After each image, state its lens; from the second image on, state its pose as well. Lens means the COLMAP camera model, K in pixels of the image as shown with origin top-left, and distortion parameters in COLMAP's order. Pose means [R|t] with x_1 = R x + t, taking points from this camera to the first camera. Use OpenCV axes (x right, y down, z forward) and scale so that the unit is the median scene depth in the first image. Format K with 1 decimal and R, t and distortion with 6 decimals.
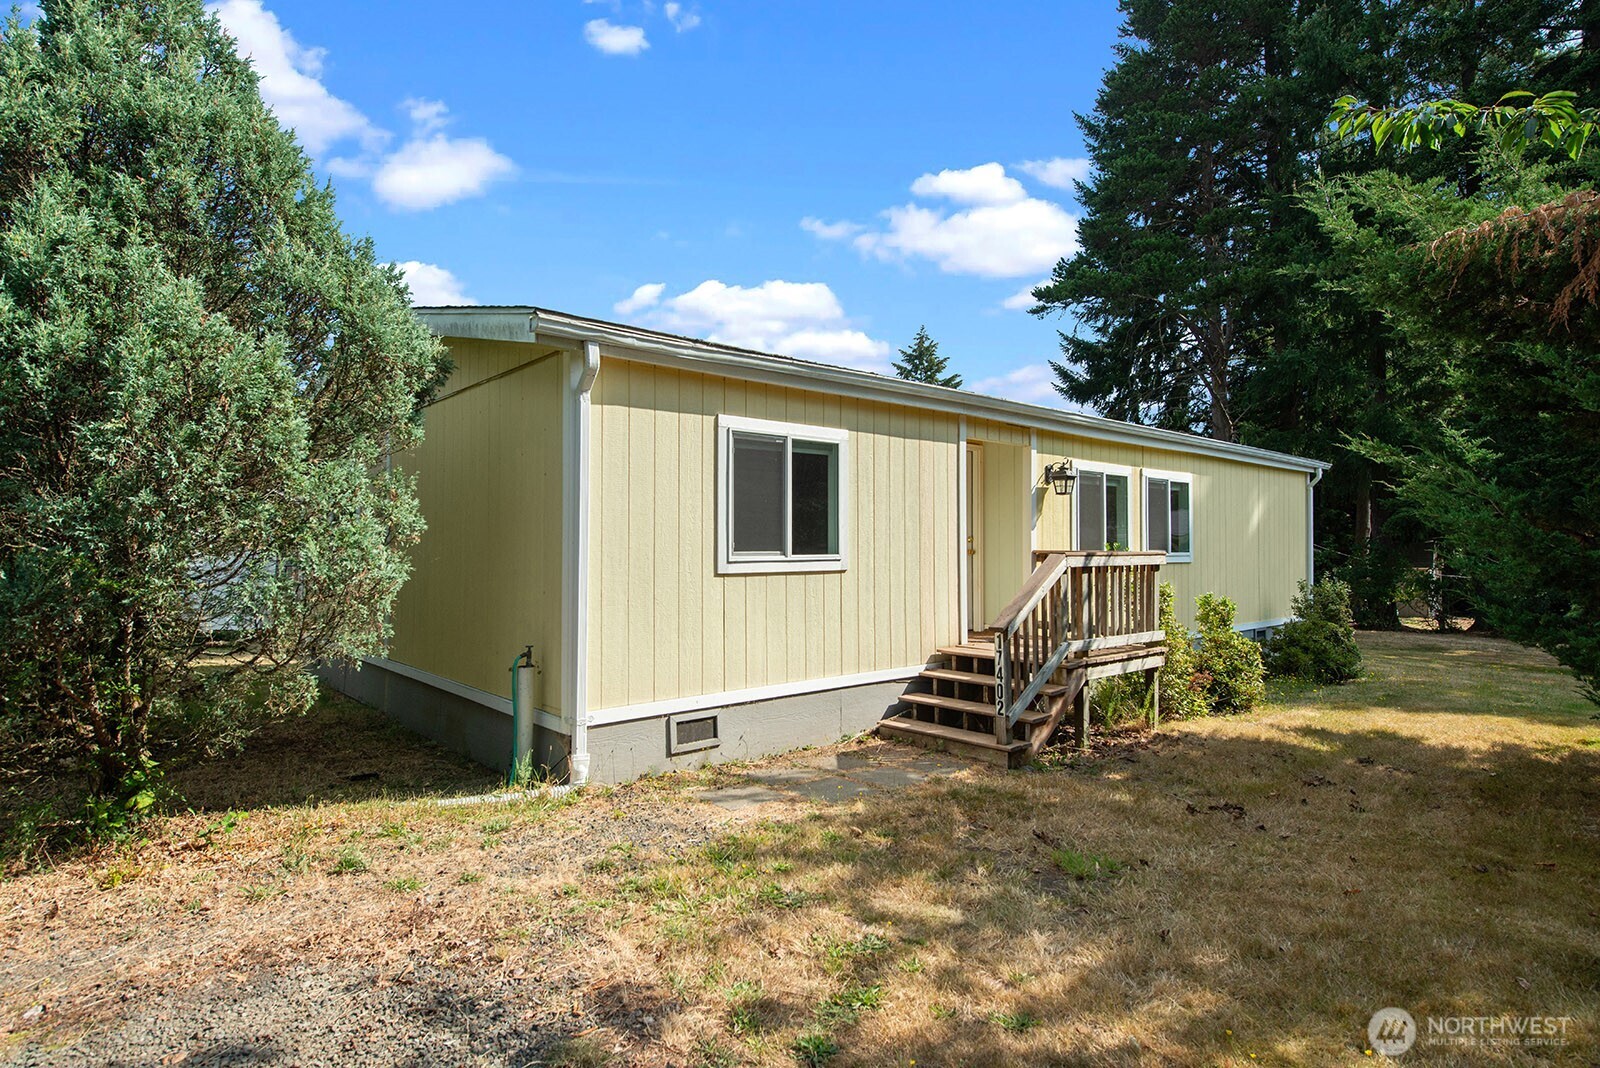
lens RADIAL K [[872.3, 0, 800.0], [0, 872.3, 534.0], [0, 0, 1]] dist [-0.000853, -0.001401]
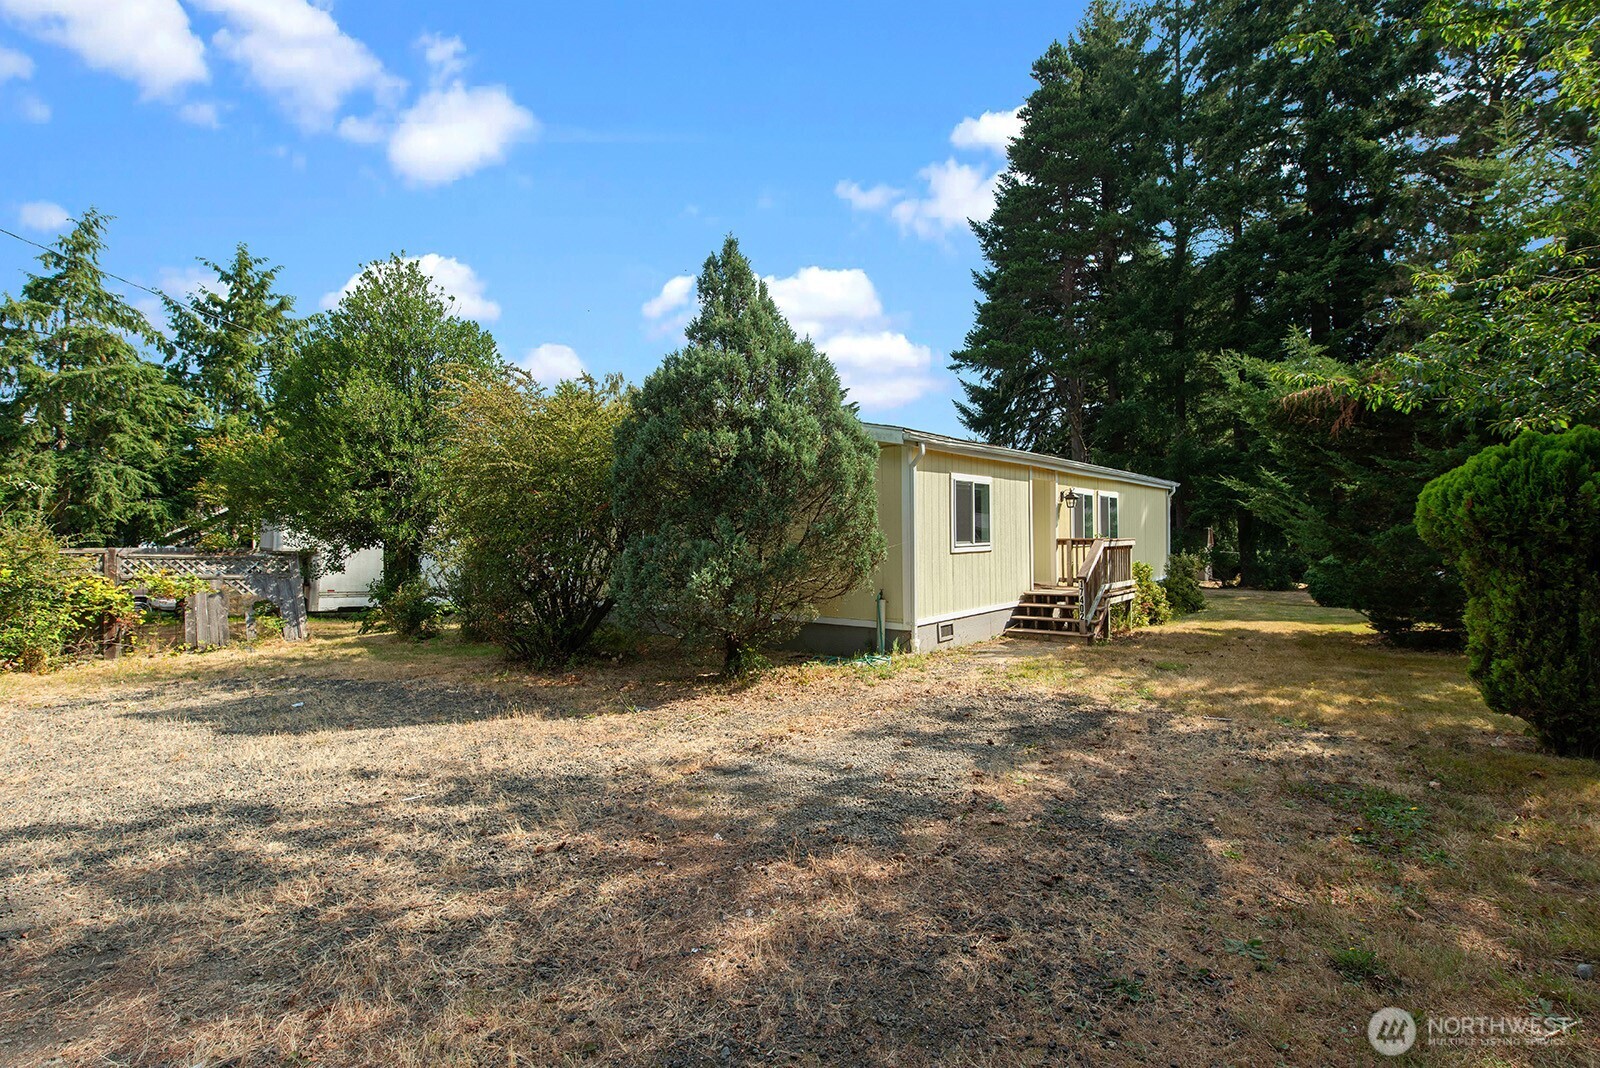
lens RADIAL K [[725.3, 0, 798.4], [0, 725.3, 542.5], [0, 0, 1]] dist [0.001118, -0.000252]
pose [[0.990217, -0.015777, 0.138640, -0.523391], [0.012759, 0.999662, 0.022632, -0.015569], [-0.138950, -0.020641, 0.990084, -0.461832]]
